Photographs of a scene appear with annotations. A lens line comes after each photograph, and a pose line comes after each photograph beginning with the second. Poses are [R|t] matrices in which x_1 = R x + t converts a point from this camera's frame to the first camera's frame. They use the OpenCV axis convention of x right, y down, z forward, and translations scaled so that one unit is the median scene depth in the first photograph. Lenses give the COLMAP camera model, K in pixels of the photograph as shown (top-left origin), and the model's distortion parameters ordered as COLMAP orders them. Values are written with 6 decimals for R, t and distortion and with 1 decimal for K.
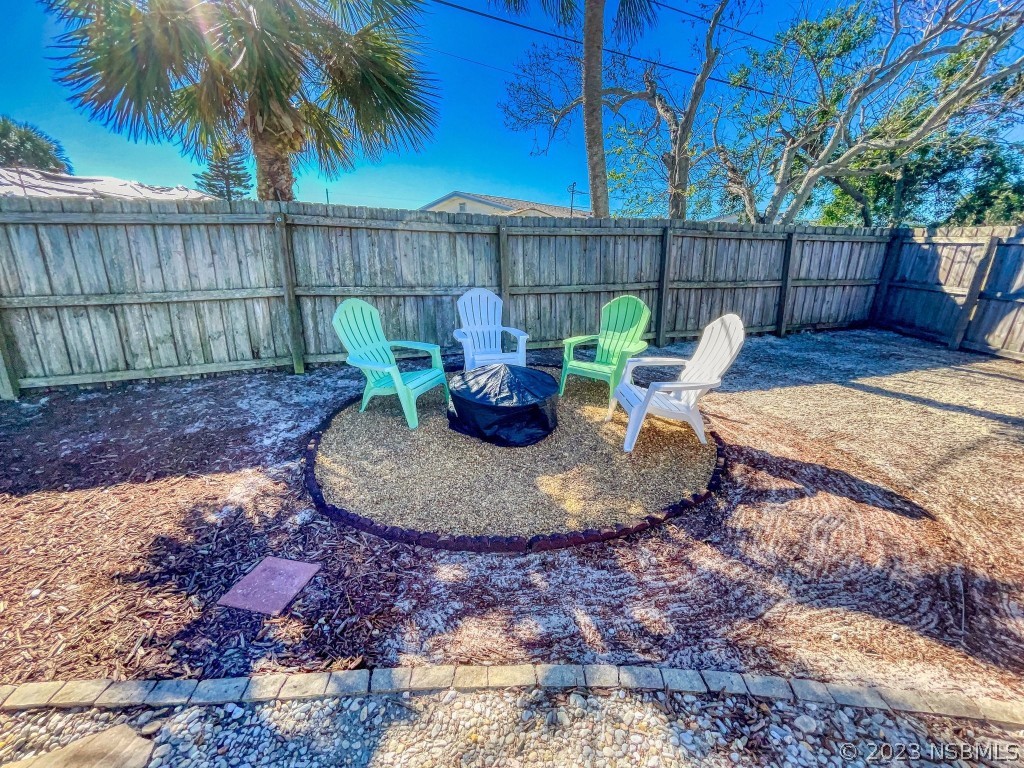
lens RADIAL K [[420.6, 0, 509.5], [0, 420.6, 374.0], [0, 0, 1]] dist [0.002968, 0.000311]
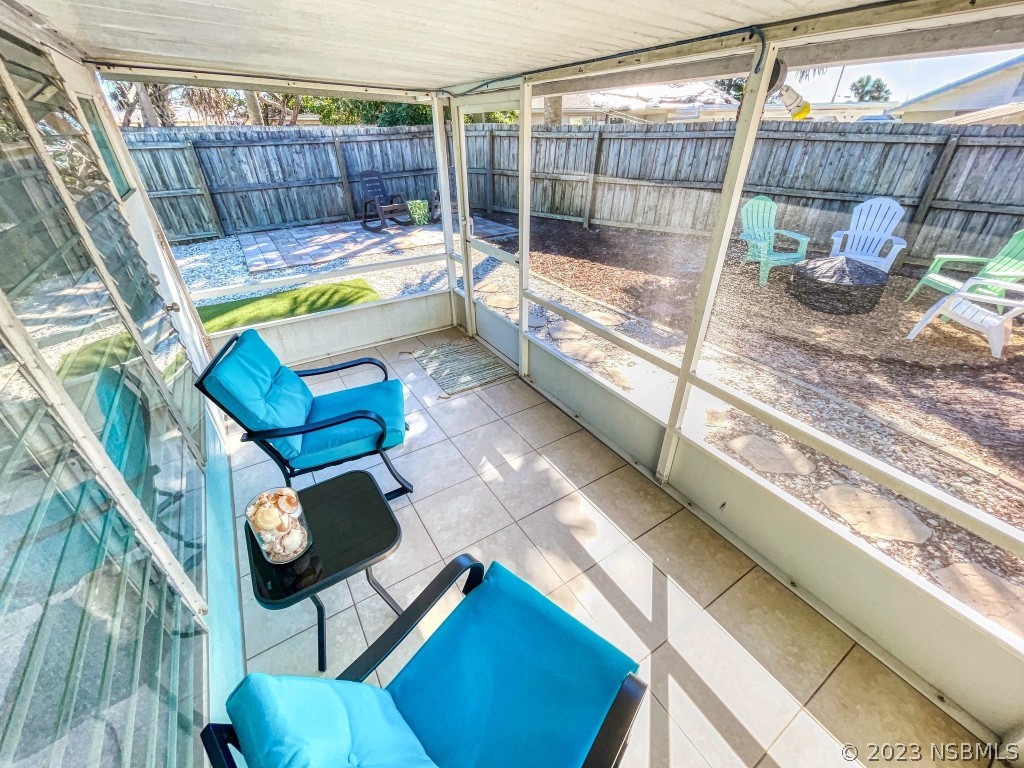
lens RADIAL K [[420.6, 0, 509.5], [0, 420.6, 374.0], [0, 0, 1]] dist [0.002968, 0.000311]
pose [[0.570305, 0.411876, -0.710711, 0.334920], [-0.230194, 0.910676, 0.343045, 0.070902], [0.788520, -0.032039, 0.614174, -0.504461]]
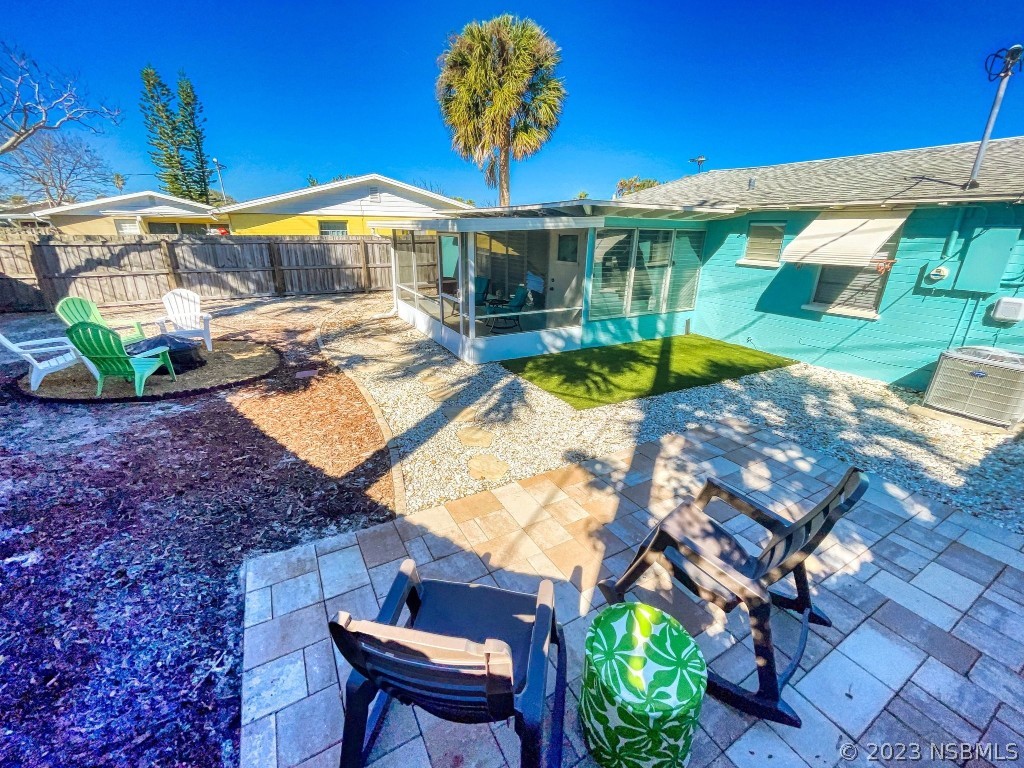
lens RADIAL K [[432.0, 0, 513.9], [0, 432.0, 375.2], [0, 0, 1]] dist [0.001117, 0.000018]
pose [[-0.521200, -0.292031, 0.801915, -1.386412], [0.229734, 0.856940, 0.461384, -0.228808], [-0.821932, 0.424701, -0.379547, 0.316860]]
